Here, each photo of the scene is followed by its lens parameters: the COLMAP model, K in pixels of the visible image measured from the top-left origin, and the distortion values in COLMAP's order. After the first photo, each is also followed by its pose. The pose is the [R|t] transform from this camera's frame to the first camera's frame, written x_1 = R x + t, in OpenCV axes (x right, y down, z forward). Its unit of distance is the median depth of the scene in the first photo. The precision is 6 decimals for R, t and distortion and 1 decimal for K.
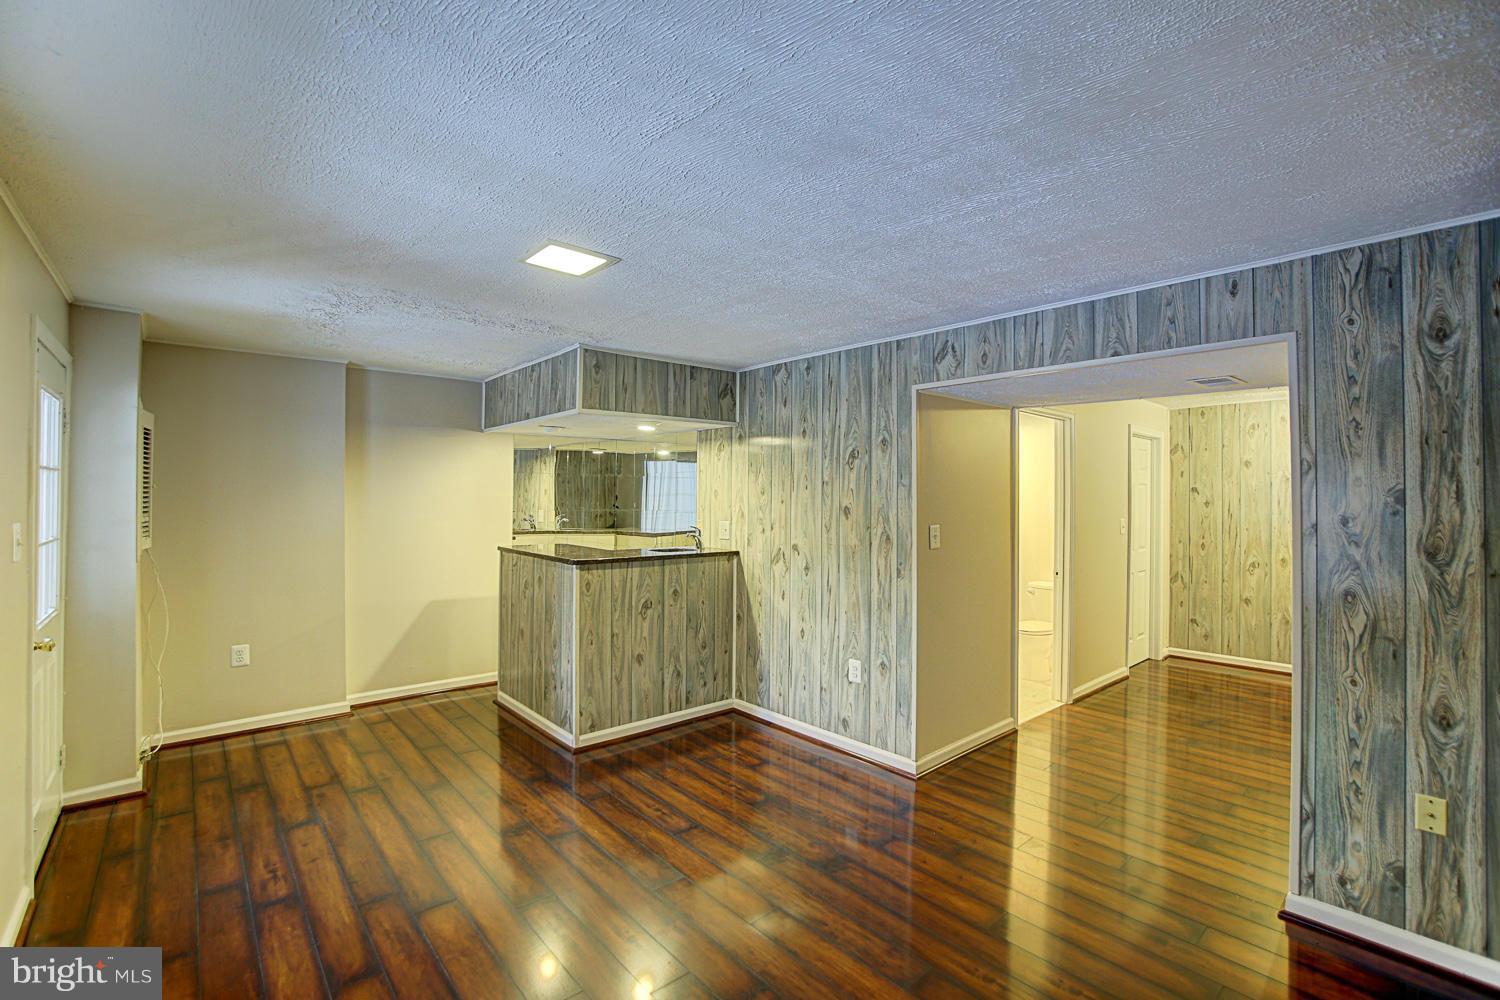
lens RADIAL K [[677.0, 0, 751.2], [0, 677.0, 485.2], [0, 0, 1]] dist [-0.070688, 0.017989]
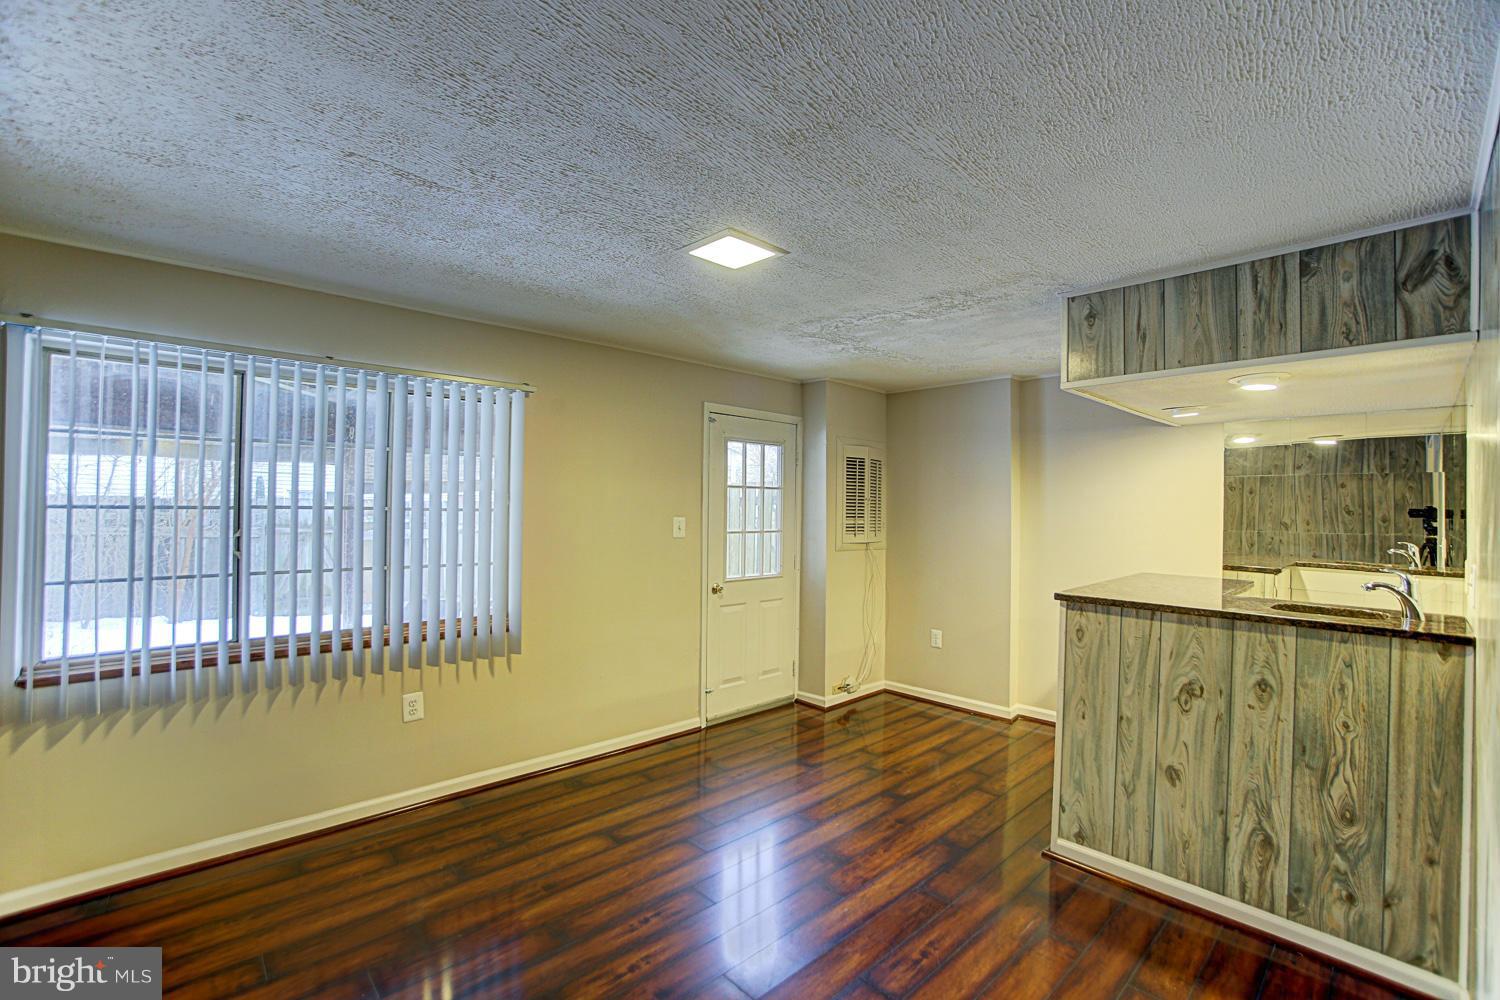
lens RADIAL K [[634.8, 0, 747.6], [0, 634.8, 500.6], [0, 0, 1]] dist [-0.037501, 0.006847]
pose [[0.035754, -0.013842, -0.999265, 0.382486], [-0.000285, 0.999904, -0.013861, 0.020115], [0.999361, 0.000780, 0.035746, 0.601841]]
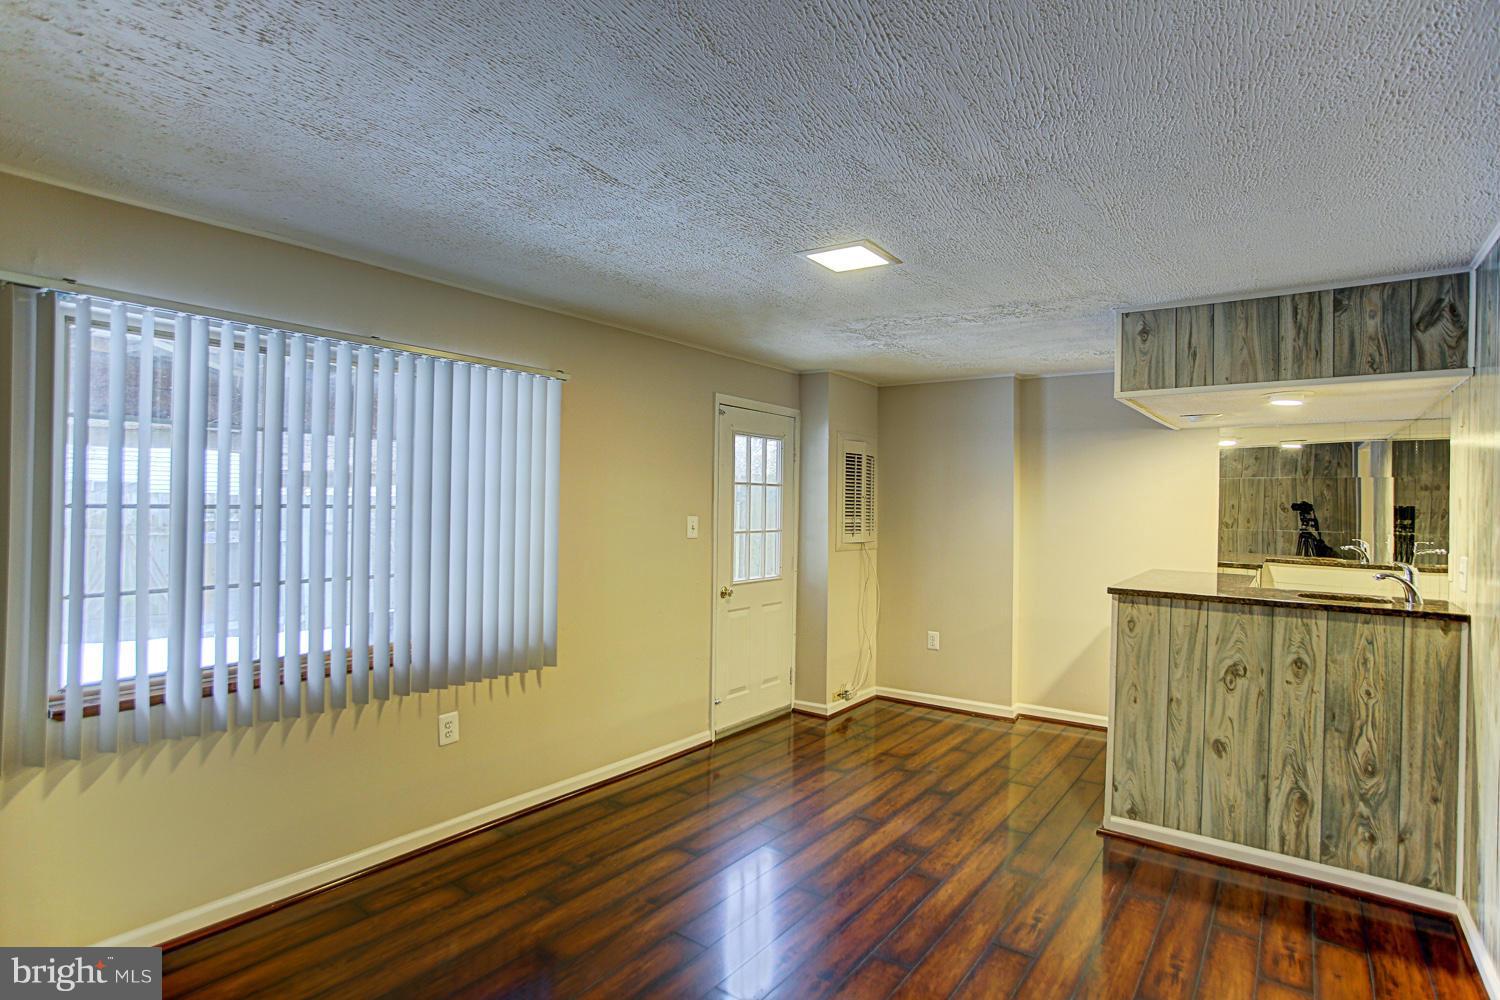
lens RADIAL K [[740.4, 0, 750.0], [0, 740.4, 500.0], [0, 0, 1]] dist [-0.016086, 0.000733]
pose [[0.214009, -0.006453, -0.976810, 0.458046], [-0.002823, 0.999970, -0.007225, 0.016233], [0.976828, 0.004304, 0.213984, 0.382133]]
